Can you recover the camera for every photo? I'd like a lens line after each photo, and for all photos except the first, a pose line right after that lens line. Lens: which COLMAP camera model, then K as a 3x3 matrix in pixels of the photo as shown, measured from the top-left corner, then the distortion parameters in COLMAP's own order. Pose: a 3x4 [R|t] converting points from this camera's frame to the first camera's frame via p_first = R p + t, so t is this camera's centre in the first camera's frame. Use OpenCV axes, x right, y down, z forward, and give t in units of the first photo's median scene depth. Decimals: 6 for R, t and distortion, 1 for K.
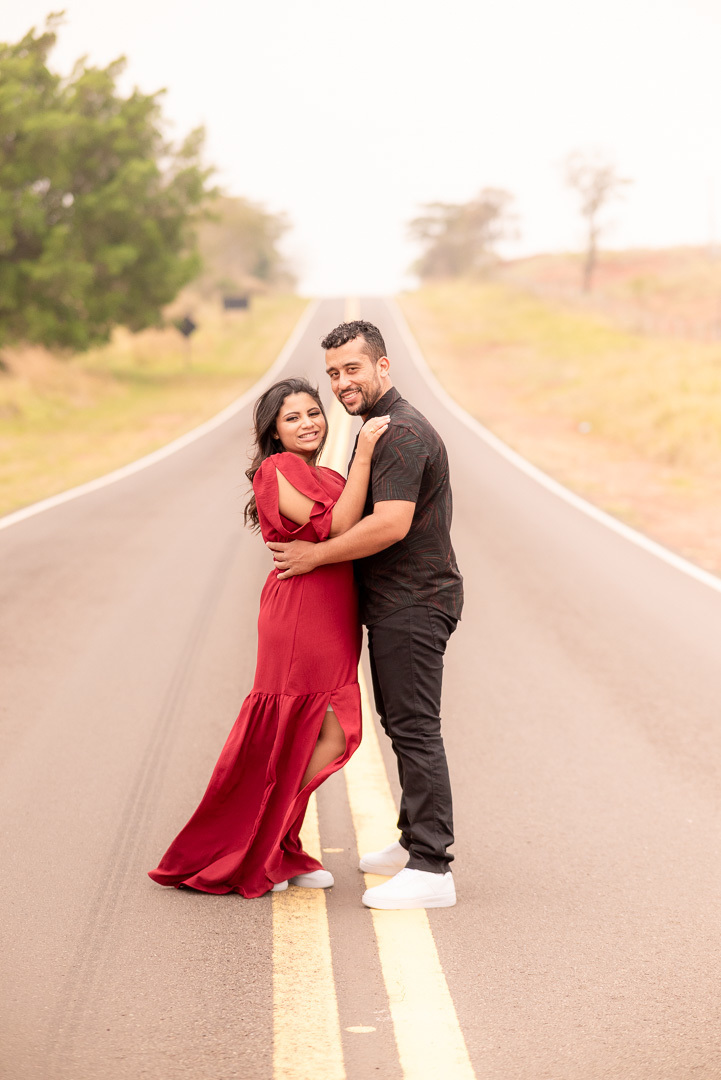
lens RADIAL K [[2573.7, 0, 360.5], [0, 2573.7, 540.0], [0, 0, 1]] dist [-0.007593, -0.143318]
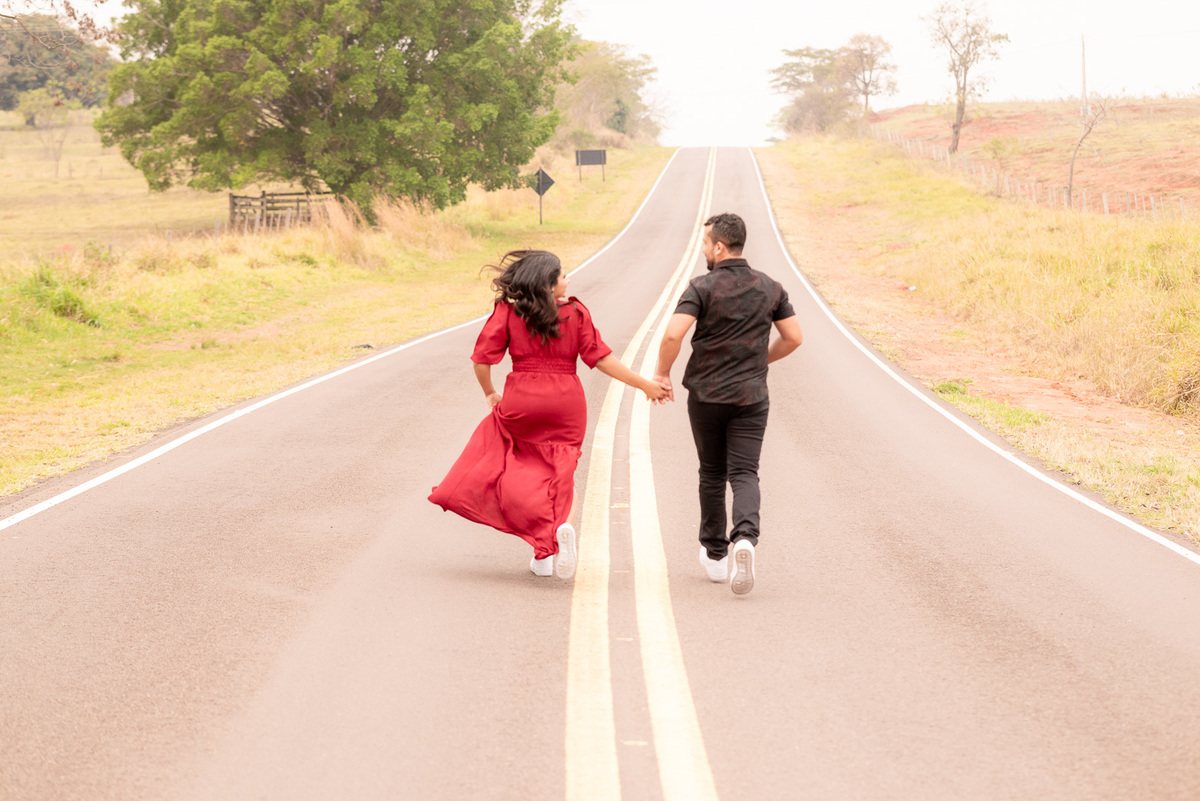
lens RADIAL K [[2957.8, 0, 603.5], [0, 2957.8, 337.8], [0, 0, 1]] dist [0.632580, -0.155295]
pose [[0.998914, 0.020567, -0.041795, 0.005805], [-0.021702, 0.999403, -0.026899, 0.008068], [0.041217, 0.027777, 0.998764, -0.150543]]
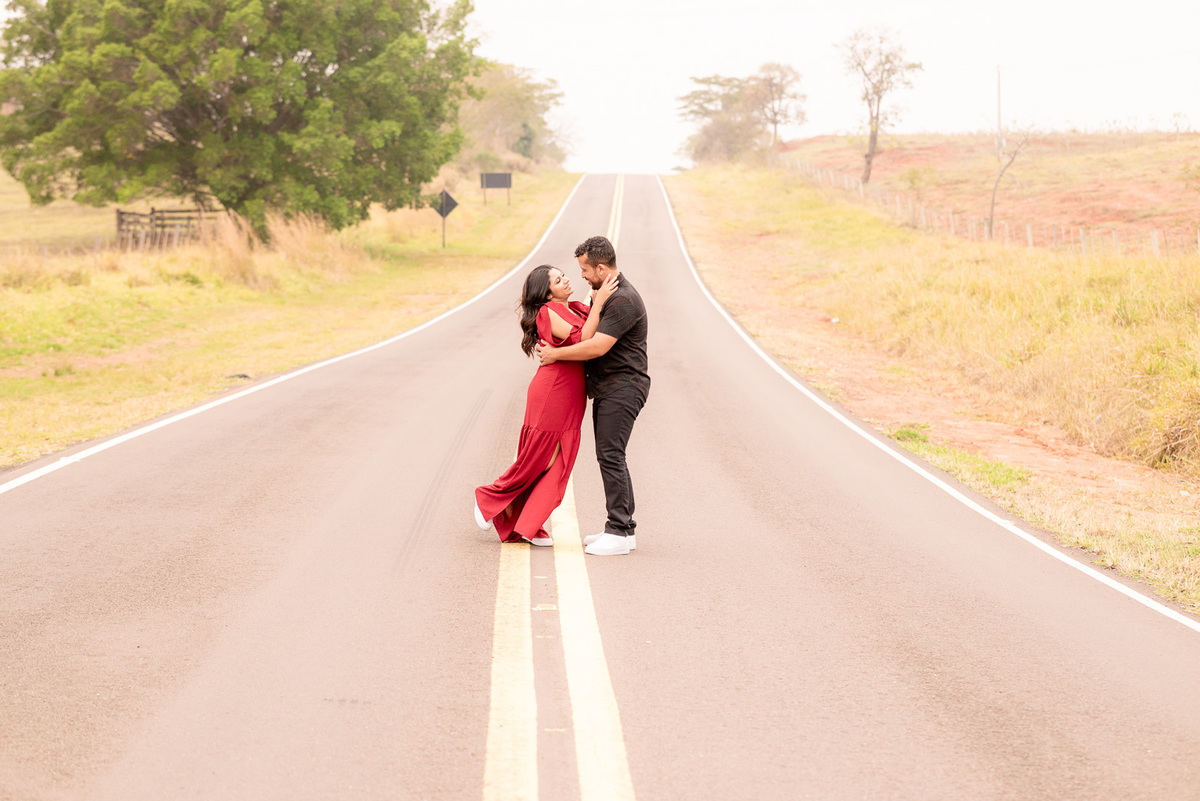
lens RADIAL K [[2923.2, 0, 600.0], [0, 2923.2, 400.5], [0, 0, 1]] dist [0.330060, -0.483325]
pose [[0.999317, 0.035943, -0.008623, 0.002563], [-0.036076, 0.999225, -0.015758, 0.005957], [0.008050, 0.016058, 0.999839, -0.099119]]
